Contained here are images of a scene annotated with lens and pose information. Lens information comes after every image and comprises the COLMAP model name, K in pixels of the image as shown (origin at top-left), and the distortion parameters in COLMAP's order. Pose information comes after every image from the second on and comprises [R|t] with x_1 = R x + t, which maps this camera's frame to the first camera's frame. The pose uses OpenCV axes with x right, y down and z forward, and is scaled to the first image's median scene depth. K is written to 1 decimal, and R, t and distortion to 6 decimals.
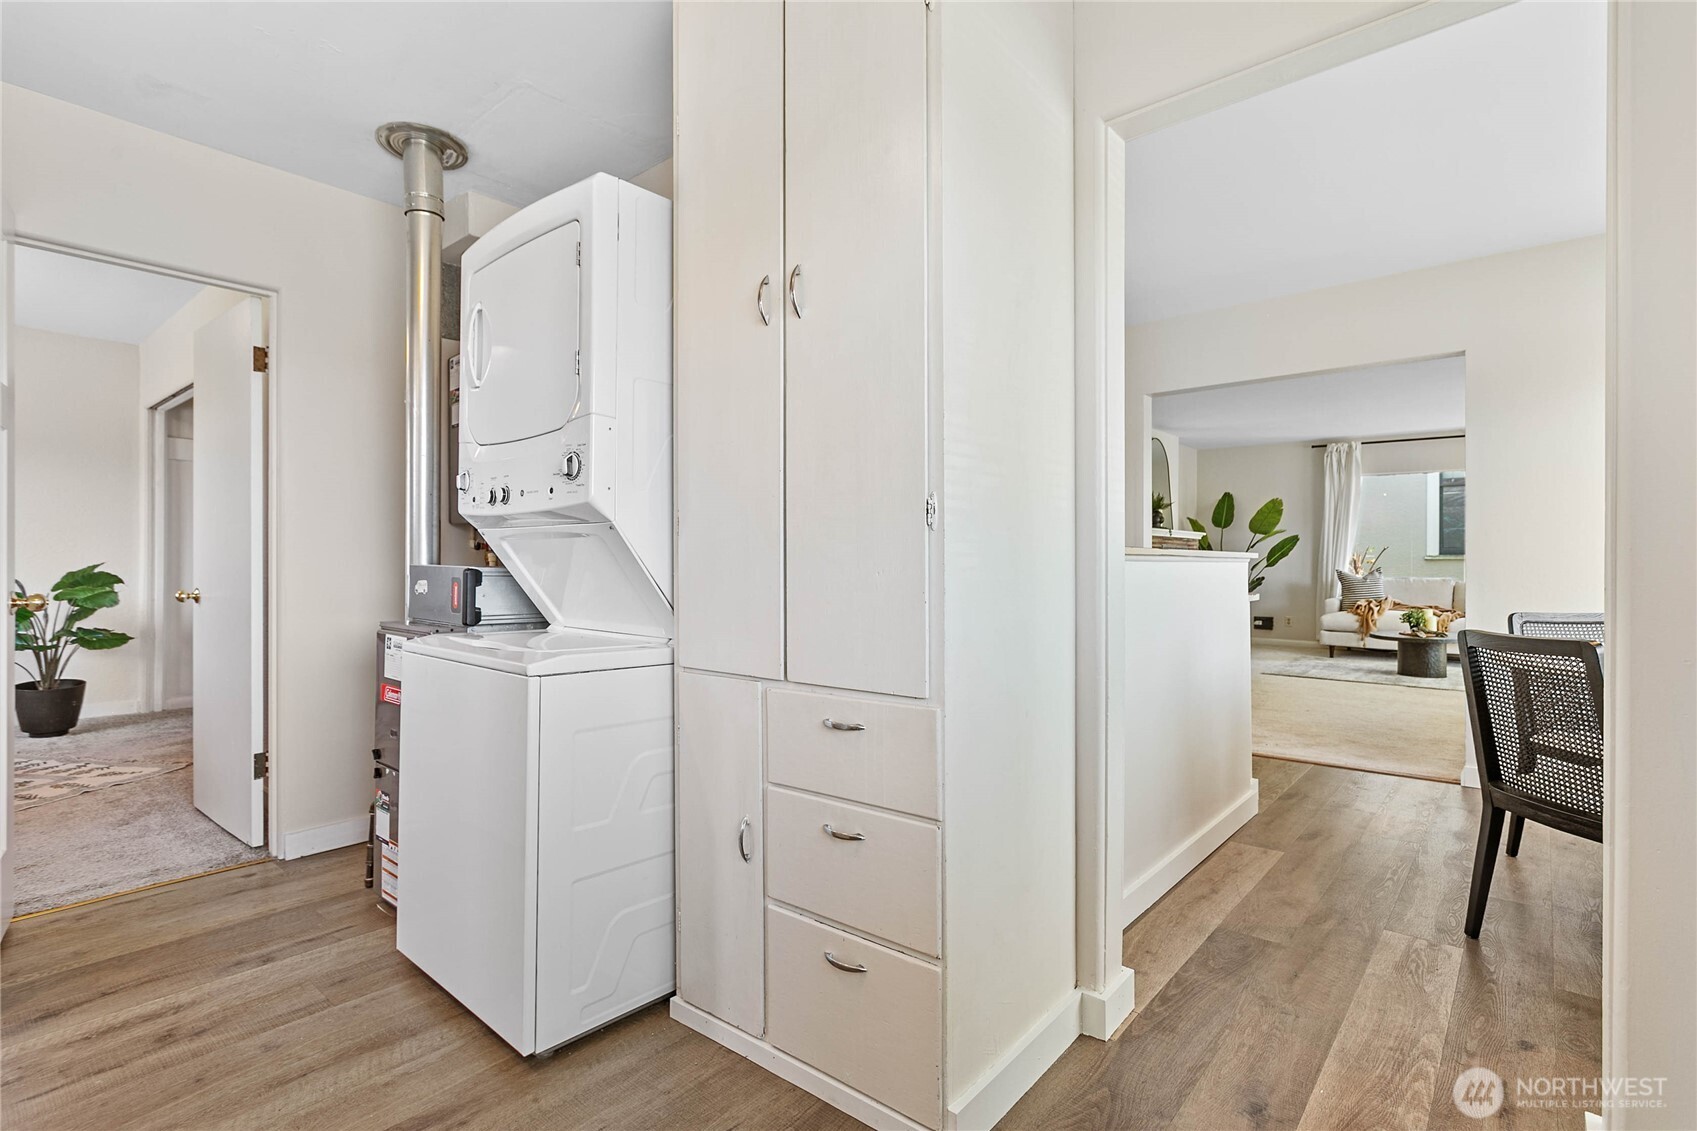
lens RADIAL K [[806.4, 0, 848.2], [0, 806.4, 558.5], [0, 0, 1]] dist [0.002236, 0.000191]
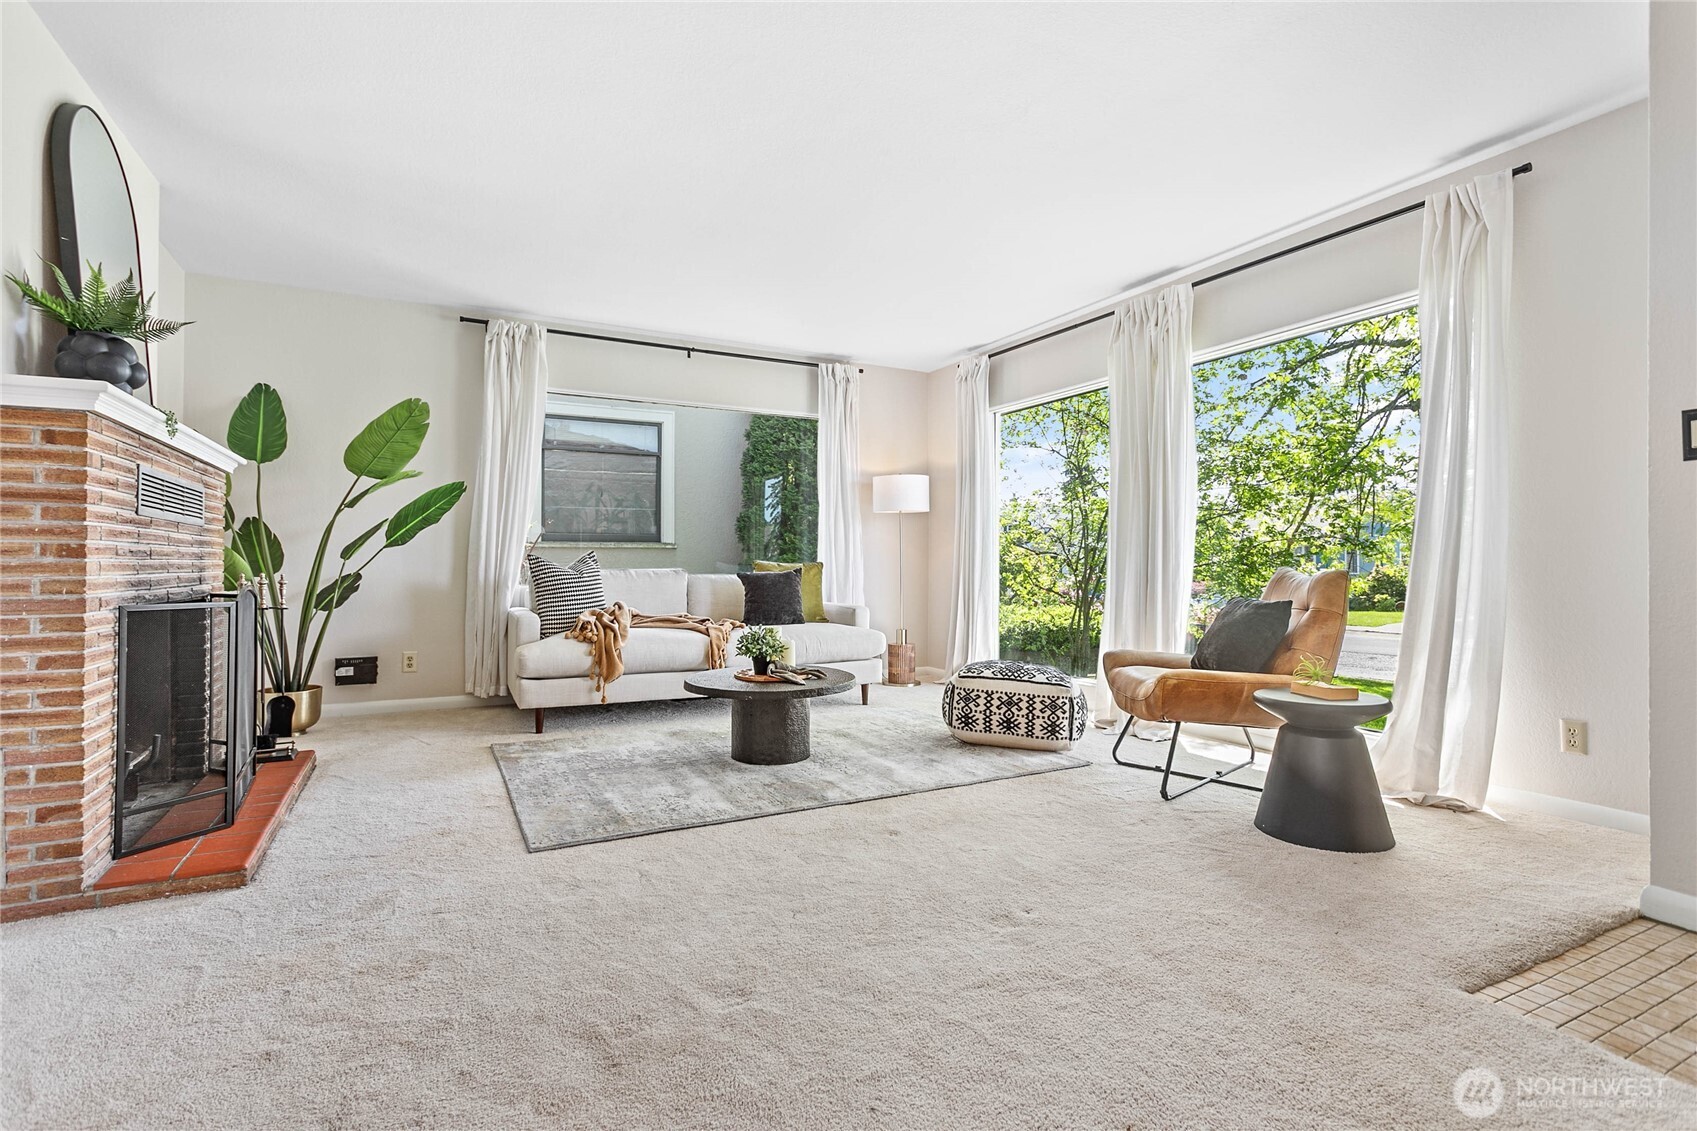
lens RADIAL K [[806.1, 0, 858.2], [0, 806.1, 557.2], [0, 0, 1]] dist [0.001987, 0.000680]
pose [[0.365721, 0.002381, 0.930721, 0.226863], [-0.000444, 0.999997, -0.002384, 0.017922], [-0.930724, 0.000459, 0.365721, 0.686749]]
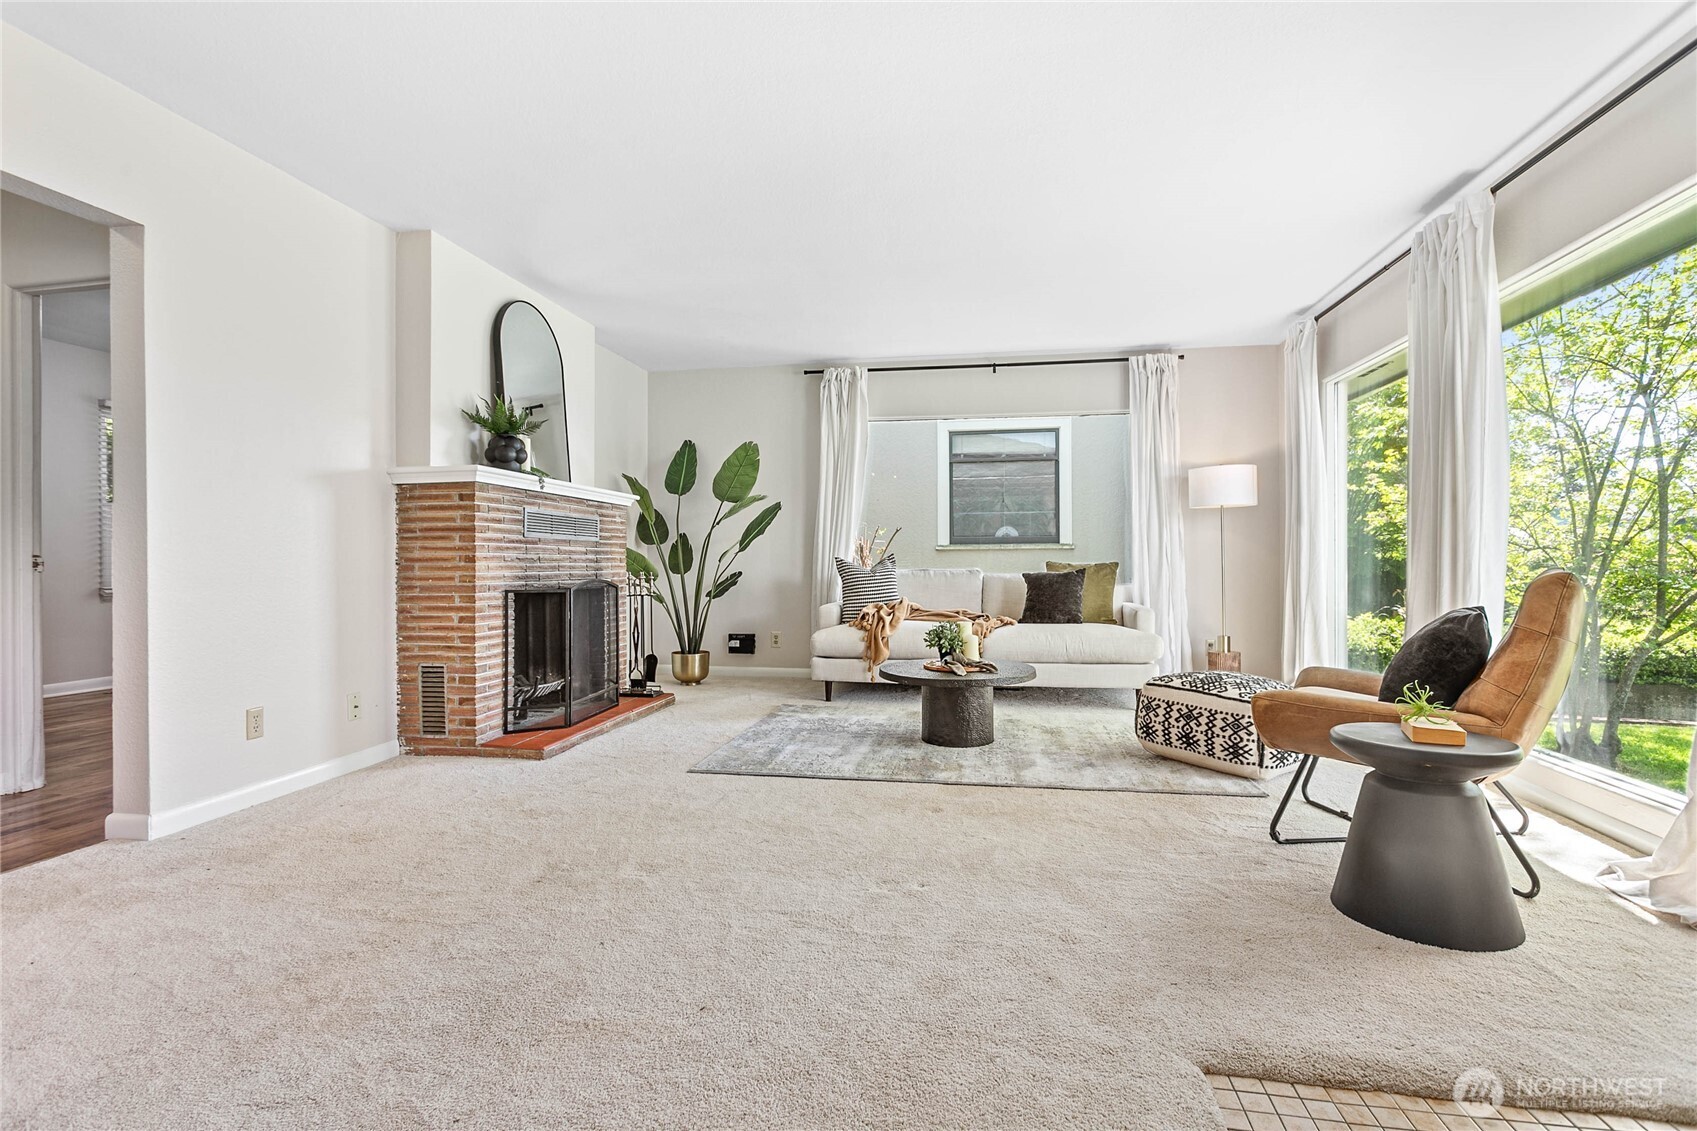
lens RADIAL K [[802.2, 0, 853.7], [0, 802.2, 566.0], [0, 0, 1]] dist [-0.000959, 0.000221]
pose [[0.857572, -0.008681, 0.514291, 0.325461], [0.005988, 0.999958, 0.006895, 0.017628], [-0.514329, -0.002834, 0.857588, 0.501982]]
